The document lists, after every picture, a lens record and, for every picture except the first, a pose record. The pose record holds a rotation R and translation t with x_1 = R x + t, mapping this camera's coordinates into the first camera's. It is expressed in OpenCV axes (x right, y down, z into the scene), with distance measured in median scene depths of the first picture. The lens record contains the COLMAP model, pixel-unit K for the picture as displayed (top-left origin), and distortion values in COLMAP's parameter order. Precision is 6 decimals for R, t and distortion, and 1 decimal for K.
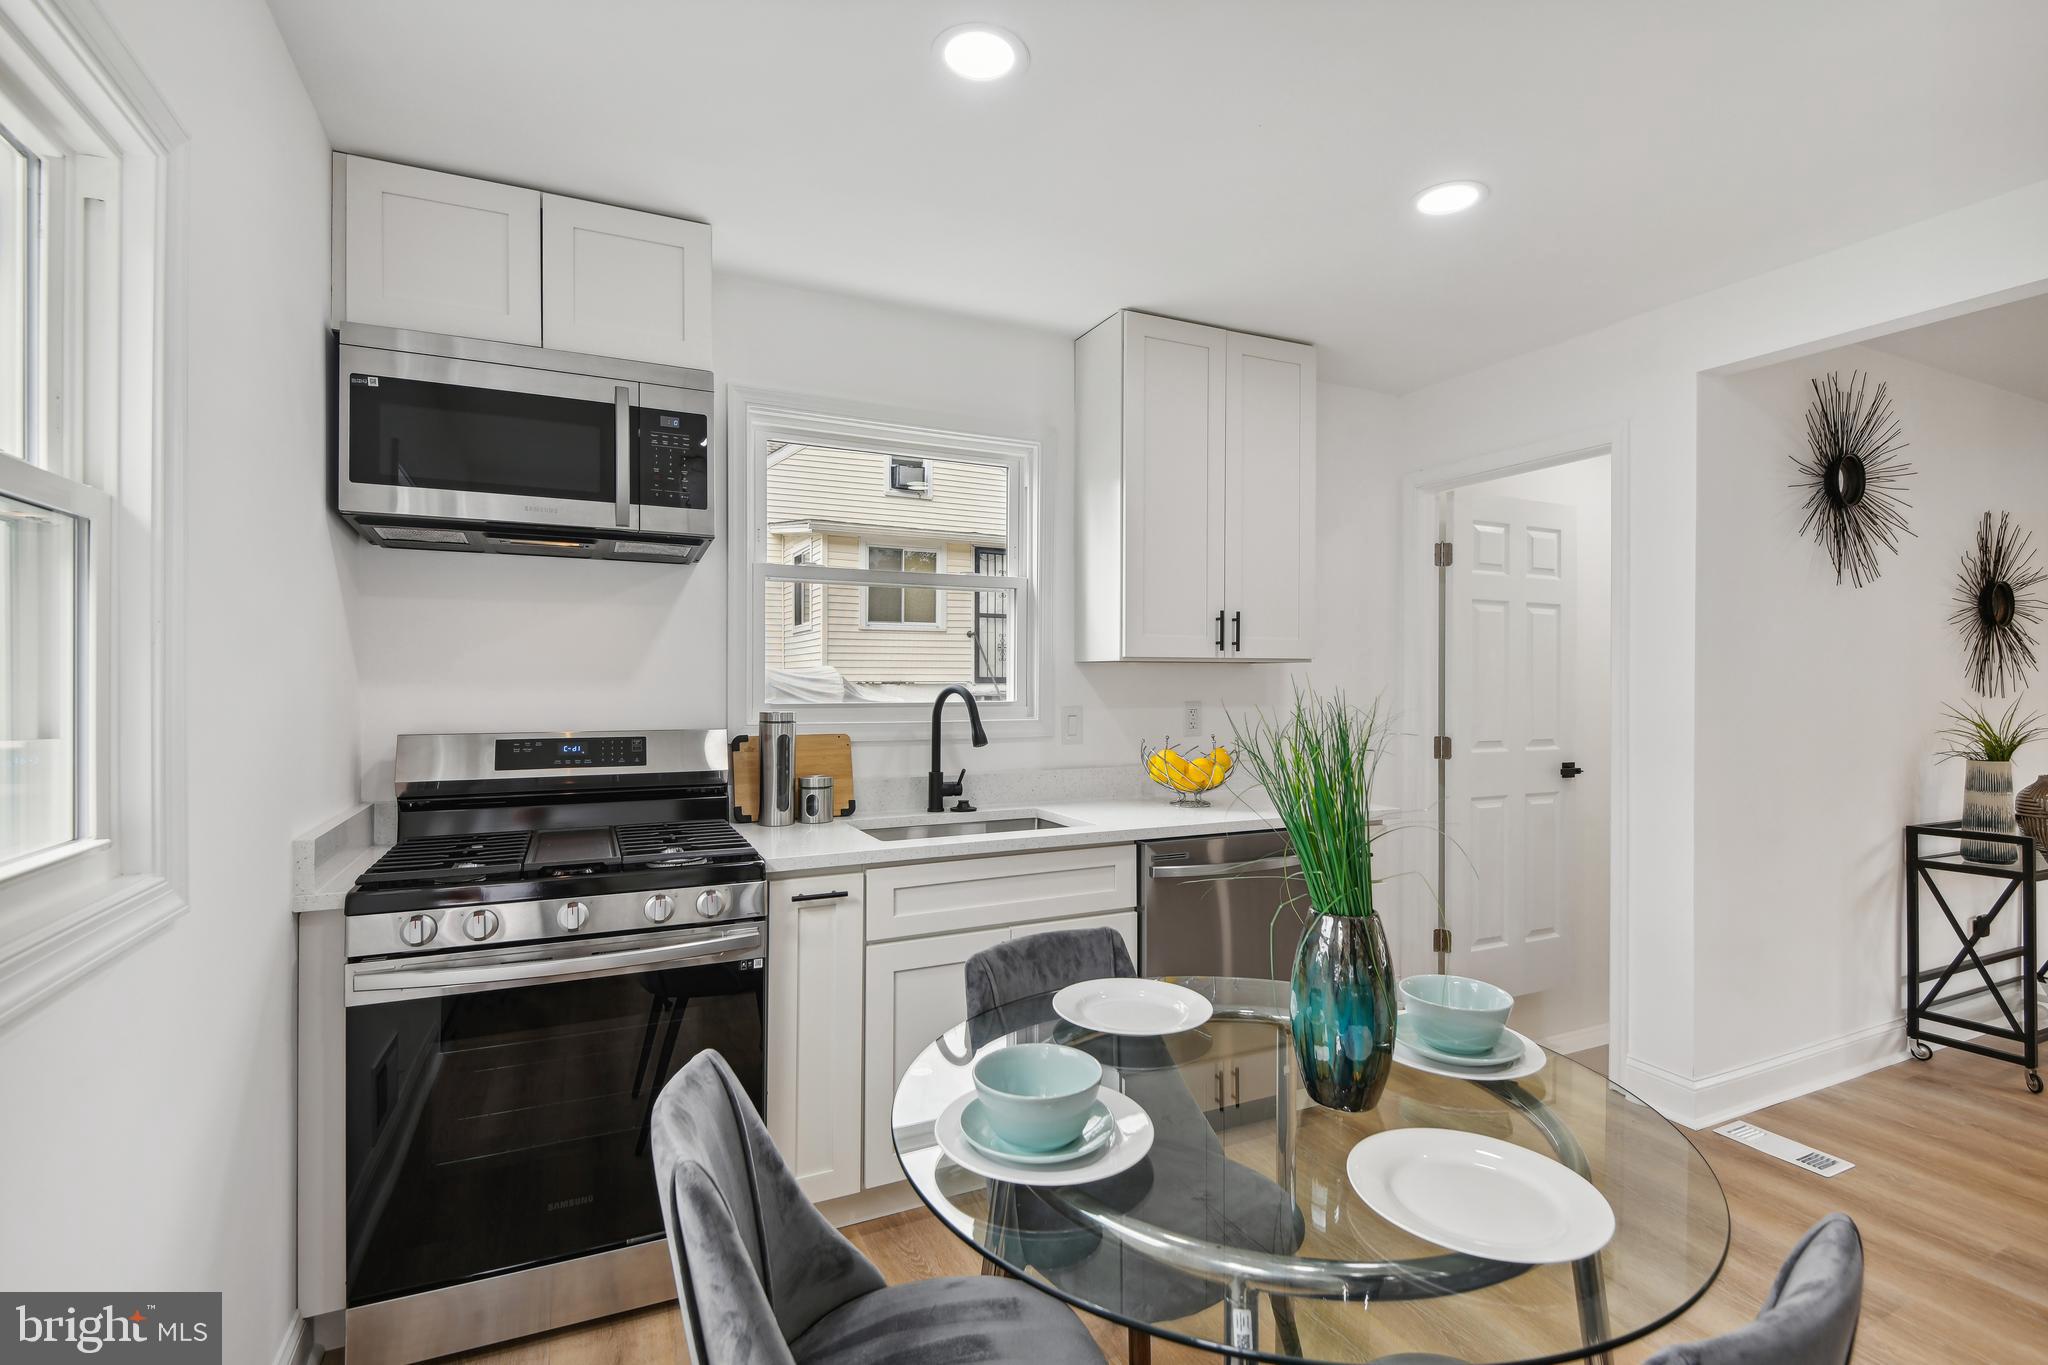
lens RADIAL K [[956.5, 0, 1036.5], [0, 956.5, 684.9], [0, 0, 1]] dist [0.010127, -0.003102]
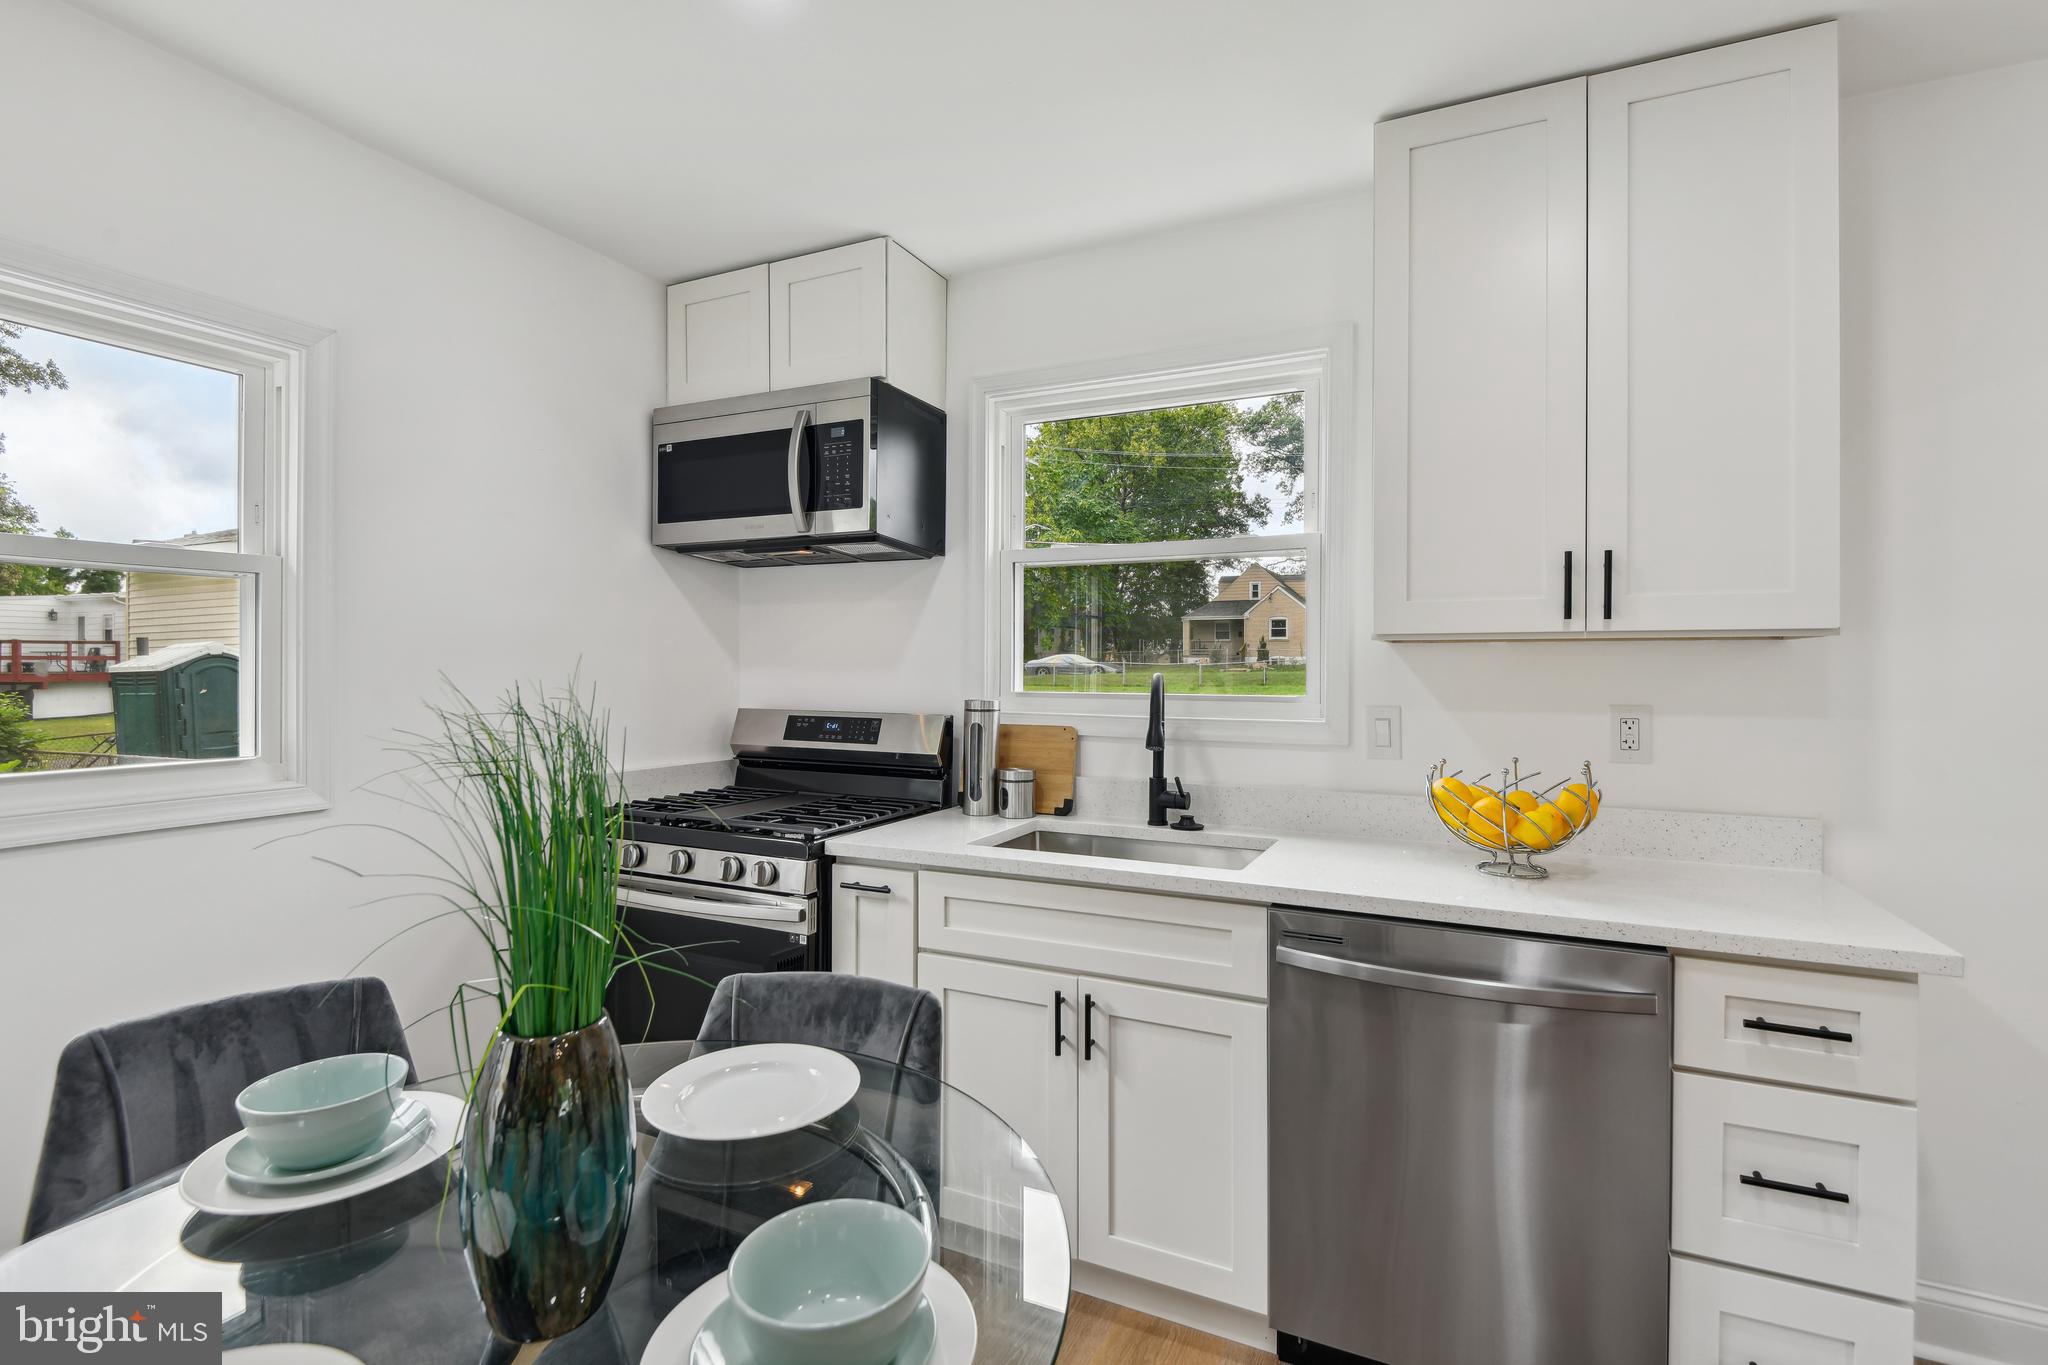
lens RADIAL K [[956.5, 0, 1023.6], [0, 956.5, 663.1], [0, 0, 1]] dist [0.010127, -0.003102]
pose [[0.614334, -0.001138, -0.789045, 0.568040], [-0.006325, 0.999960, -0.006367, -0.003701], [0.789021, 0.008903, 0.614302, 0.460582]]
